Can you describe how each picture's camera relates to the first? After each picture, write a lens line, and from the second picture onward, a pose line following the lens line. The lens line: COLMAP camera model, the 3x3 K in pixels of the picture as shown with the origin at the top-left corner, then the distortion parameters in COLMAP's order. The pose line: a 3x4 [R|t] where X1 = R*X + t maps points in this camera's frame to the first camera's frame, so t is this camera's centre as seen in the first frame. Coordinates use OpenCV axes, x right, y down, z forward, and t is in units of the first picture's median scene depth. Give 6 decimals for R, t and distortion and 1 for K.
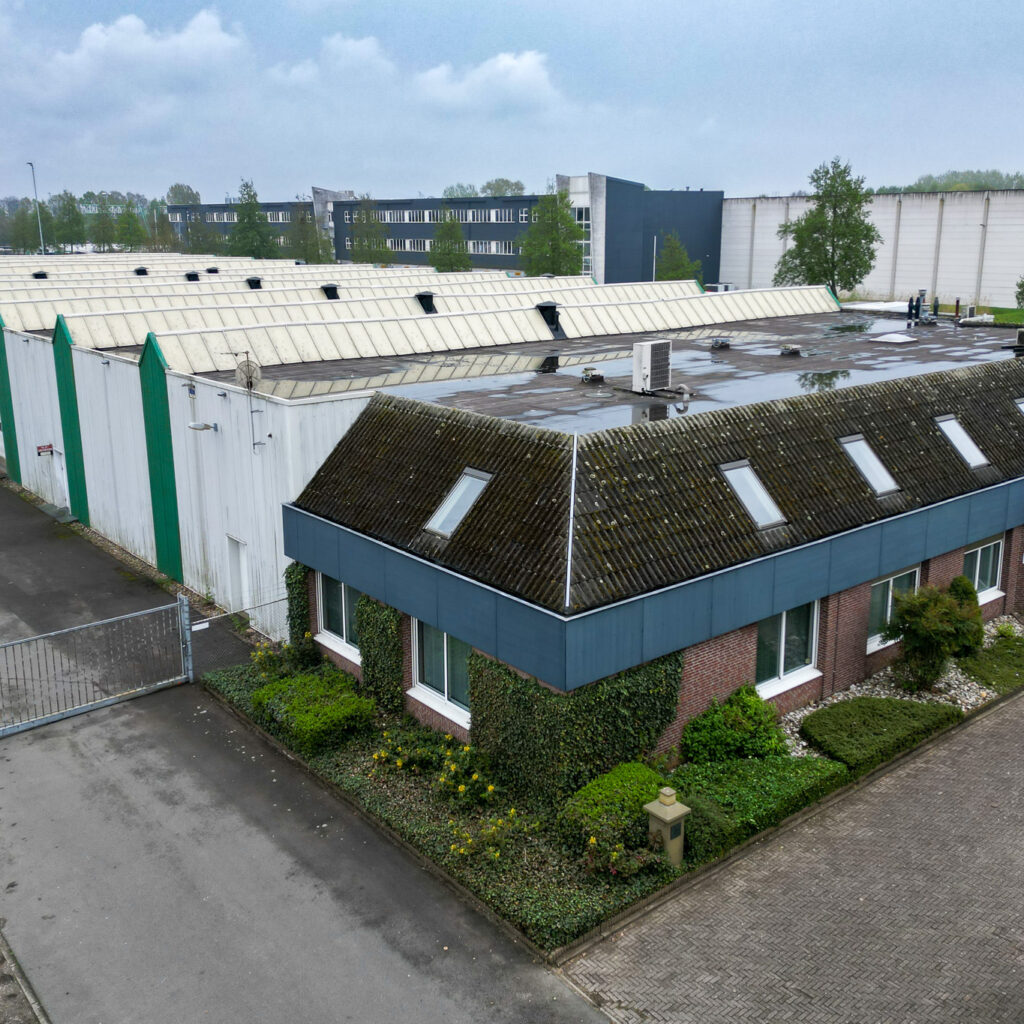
lens RADIAL K [[1065.8, 0, 521.2], [0, 1065.8, 470.7], [0, 0, 1]] dist [0.104501, -0.085341]
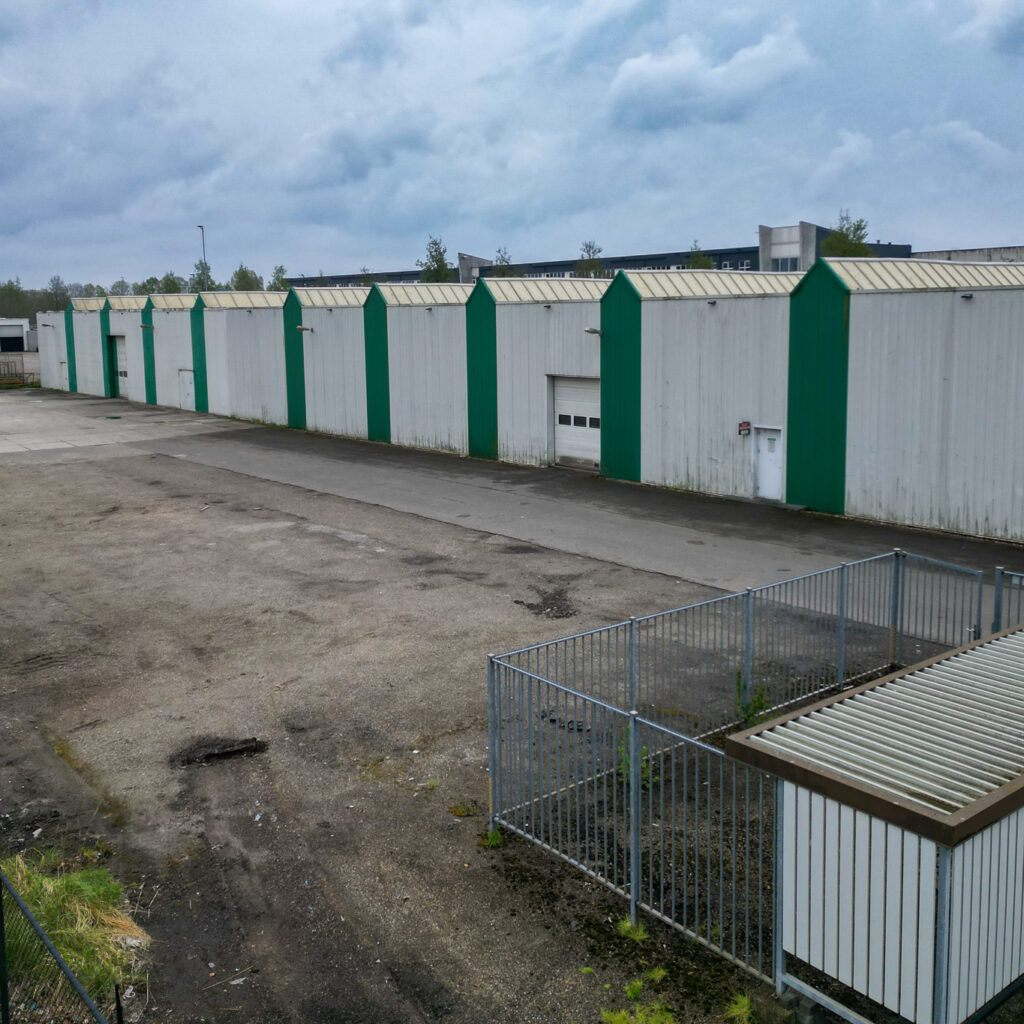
lens RADIAL K [[1050.9, 0, 511.2], [0, 1050.9, 446.4], [0, 0, 1]] dist [0.085477, -0.112080]
pose [[0.999990, -0.004347, -0.000564, -1.170021], [0.004266, 0.994679, -0.102936, 0.145897], [0.001009, 0.102933, 0.994688, 0.320475]]
